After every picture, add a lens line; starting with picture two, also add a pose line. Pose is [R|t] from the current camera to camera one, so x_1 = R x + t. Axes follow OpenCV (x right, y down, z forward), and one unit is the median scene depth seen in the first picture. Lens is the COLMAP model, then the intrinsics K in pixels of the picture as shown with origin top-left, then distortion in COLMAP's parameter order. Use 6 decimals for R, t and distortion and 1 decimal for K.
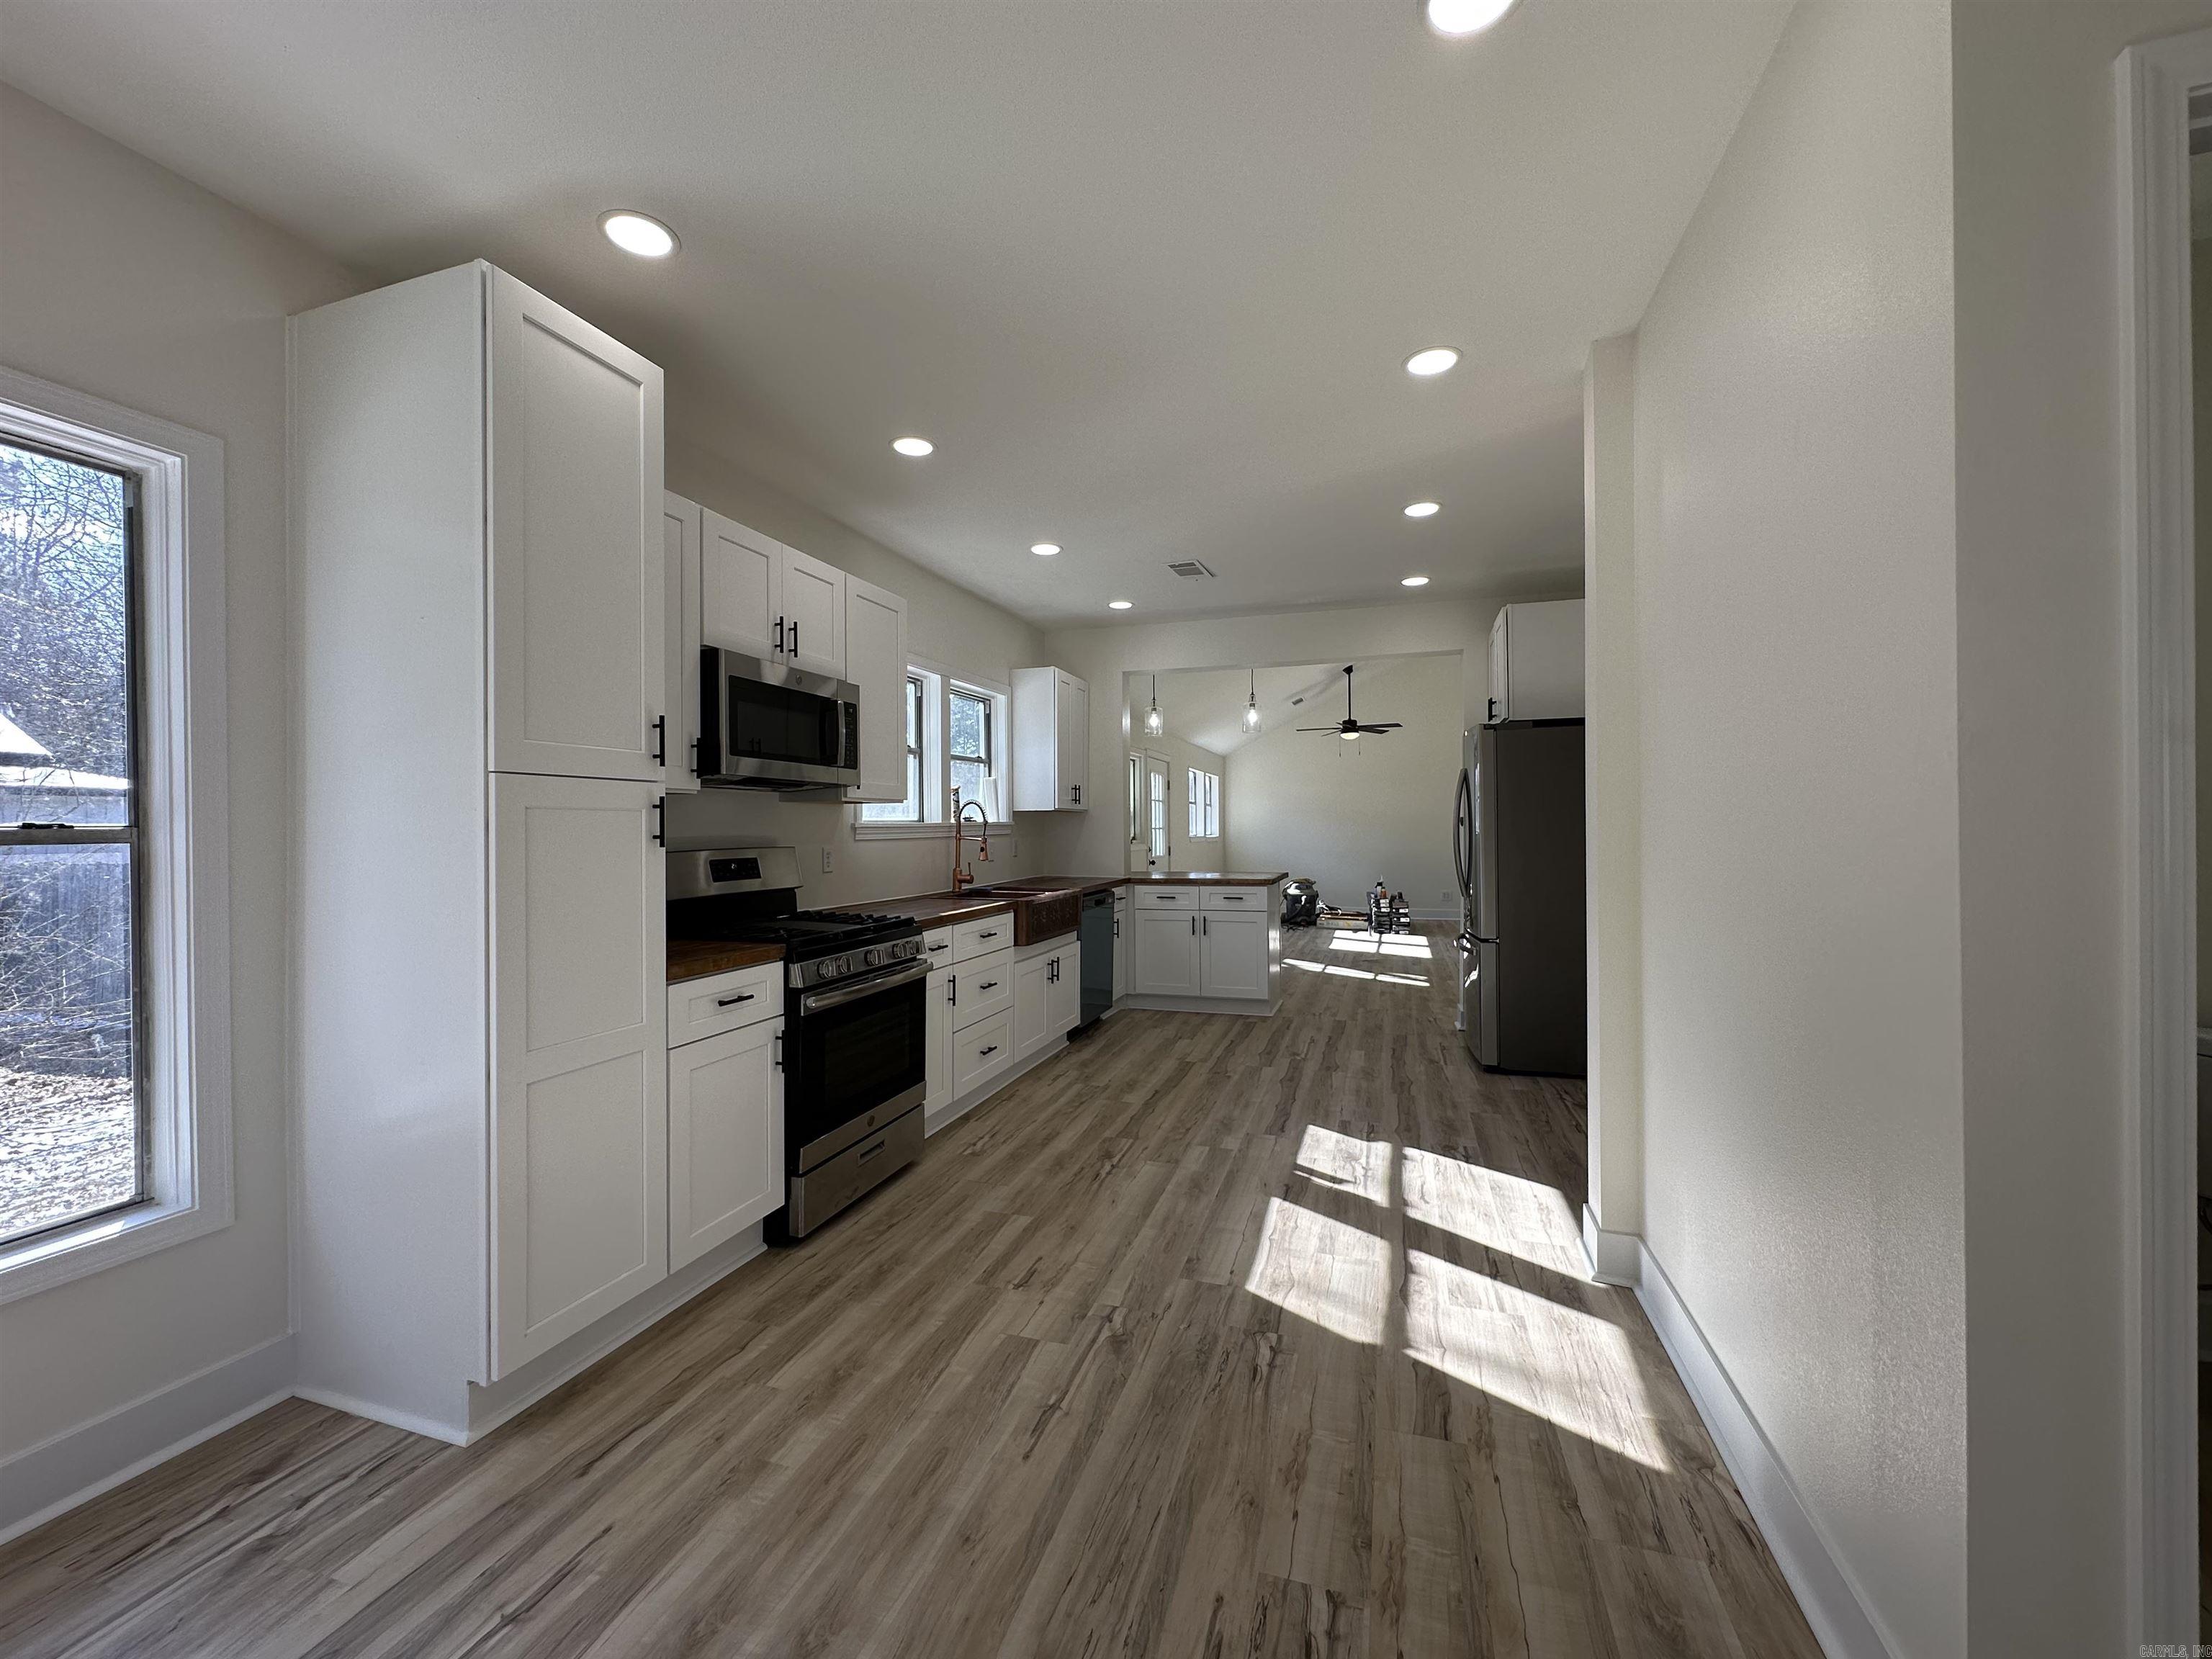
lens RADIAL K [[880.2, 0, 1107.4], [0, 880.2, 839.3], [0, 0, 1]] dist [-0.003949, 0.000709]
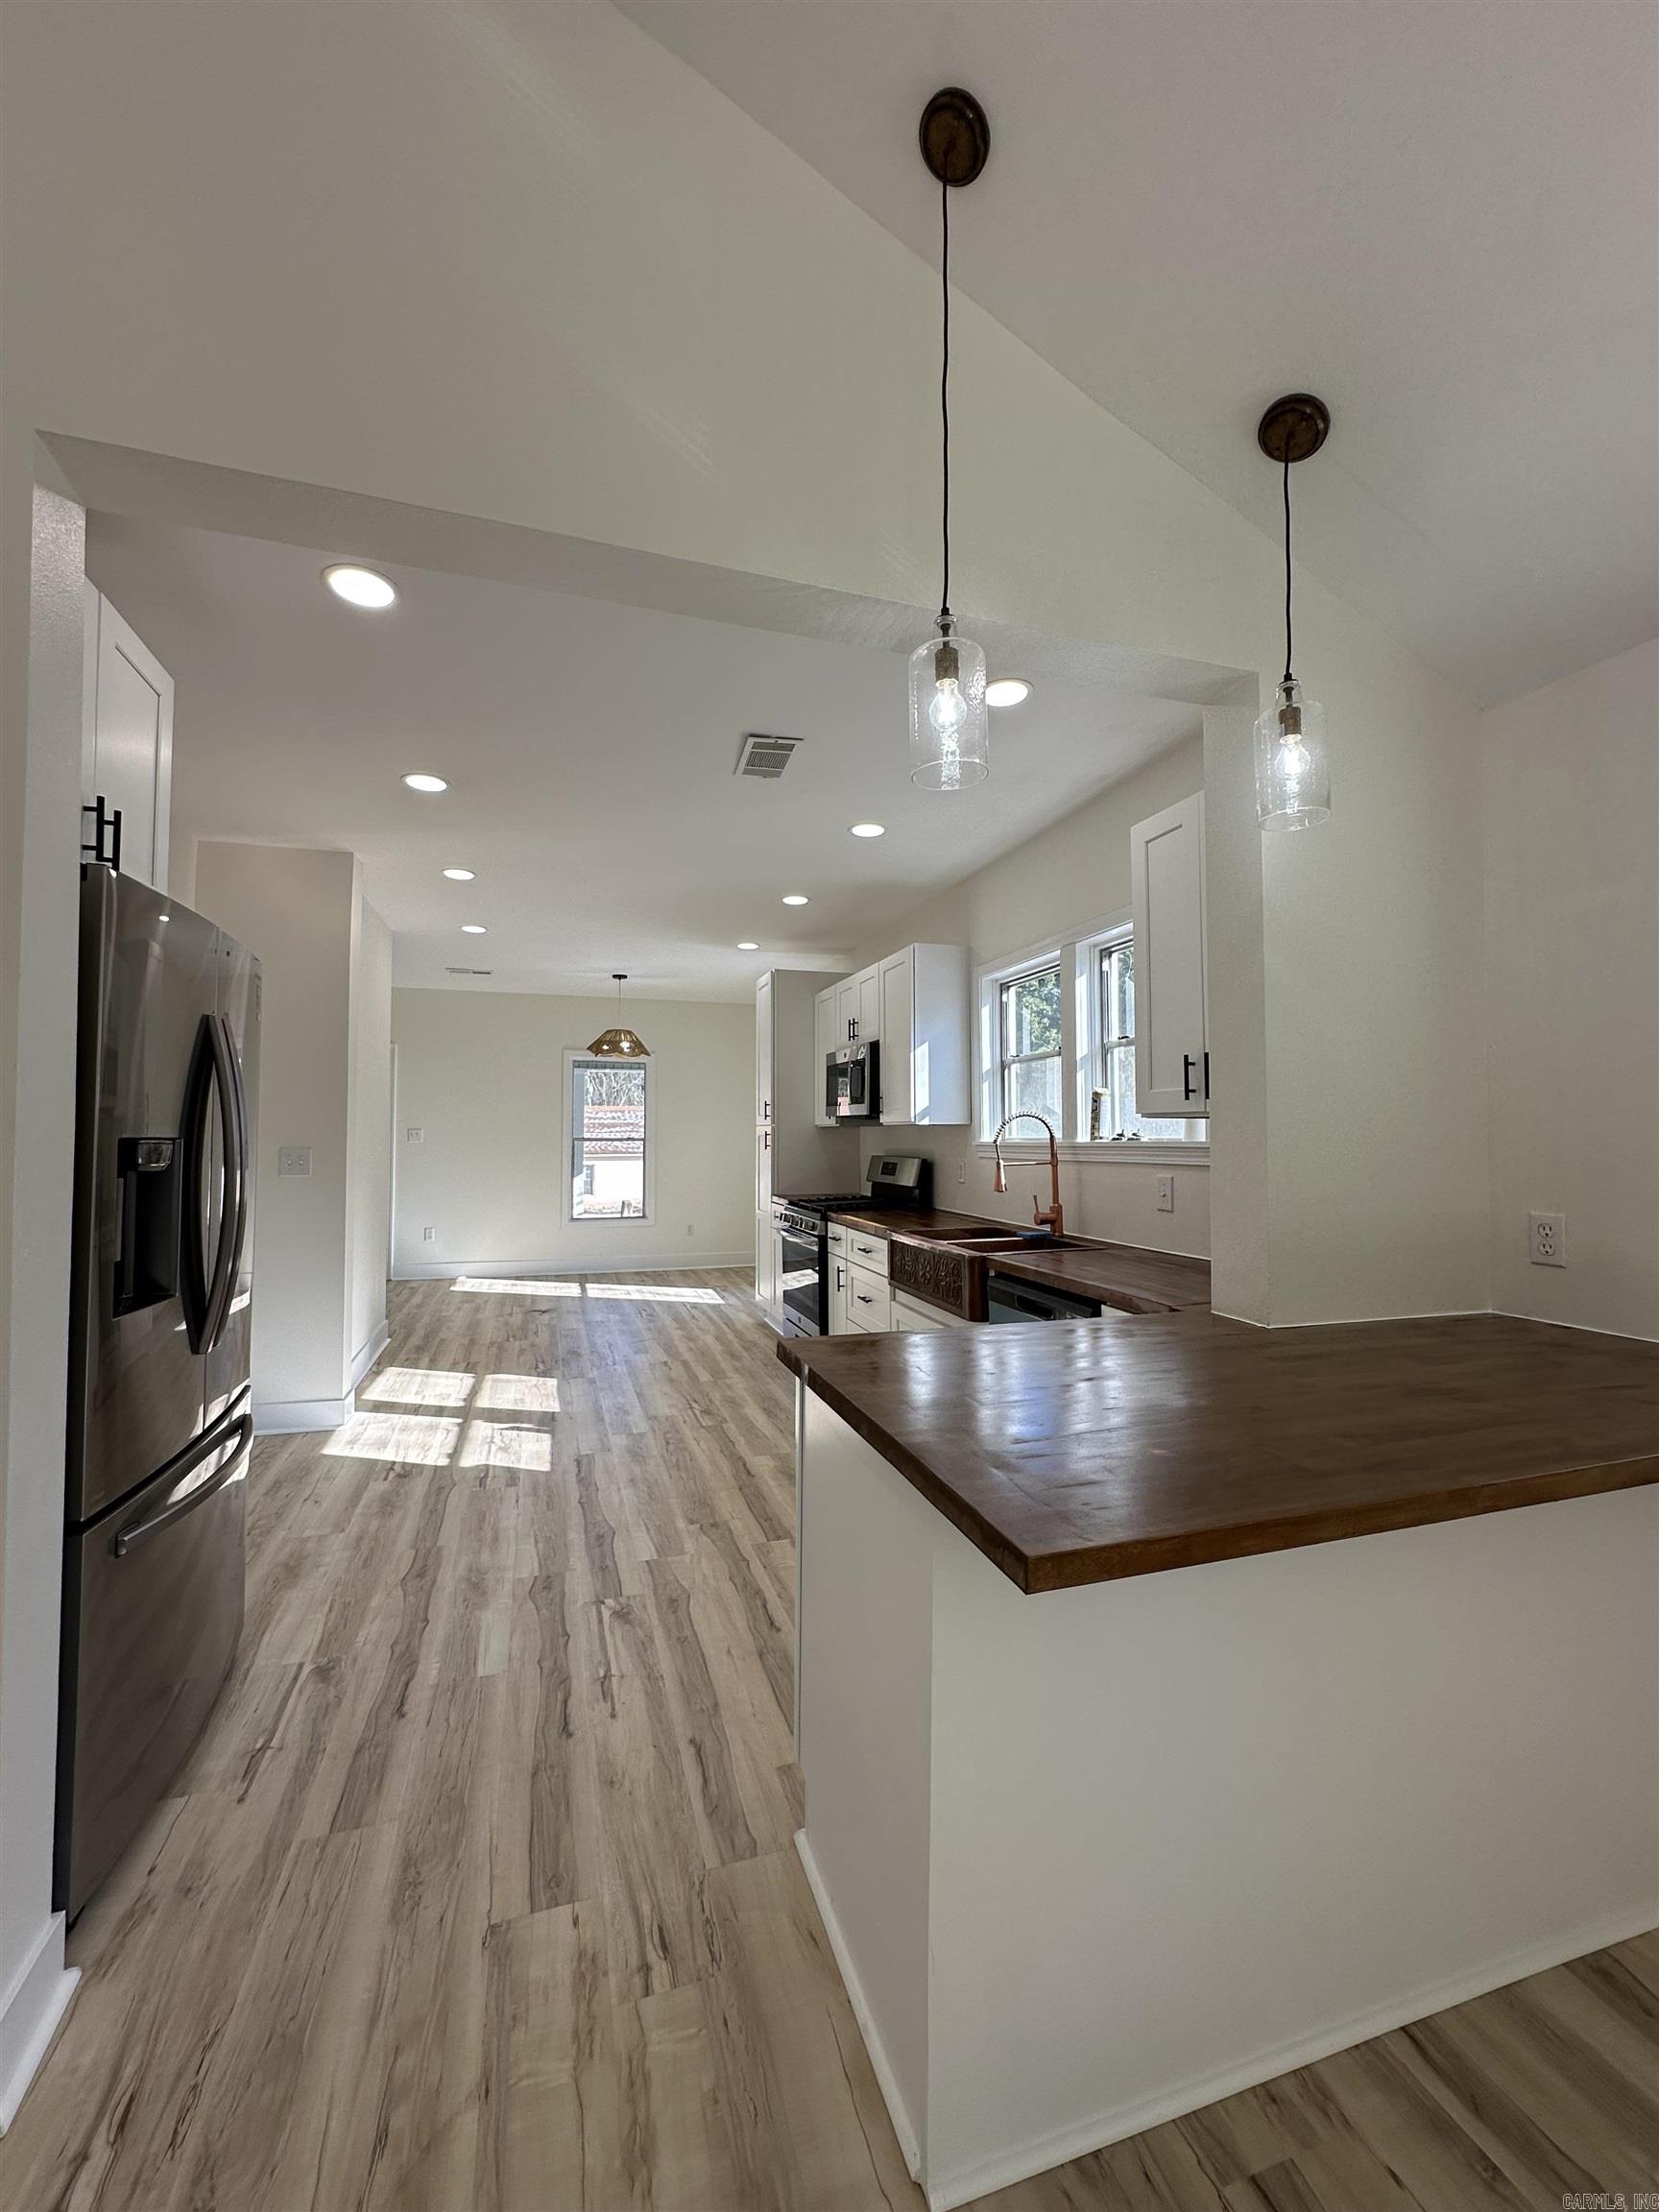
lens RADIAL K [[880.2, 0, 828.7], [0, 880.2, 1117.5], [0, 0, 1]] dist [-0.003949, 0.000709]
pose [[-0.809933, -0.006571, -0.586485, 0.557185], [-0.004752, 0.999978, -0.004641, -0.047458], [0.586503, -0.000972, -0.809947, 1.987843]]
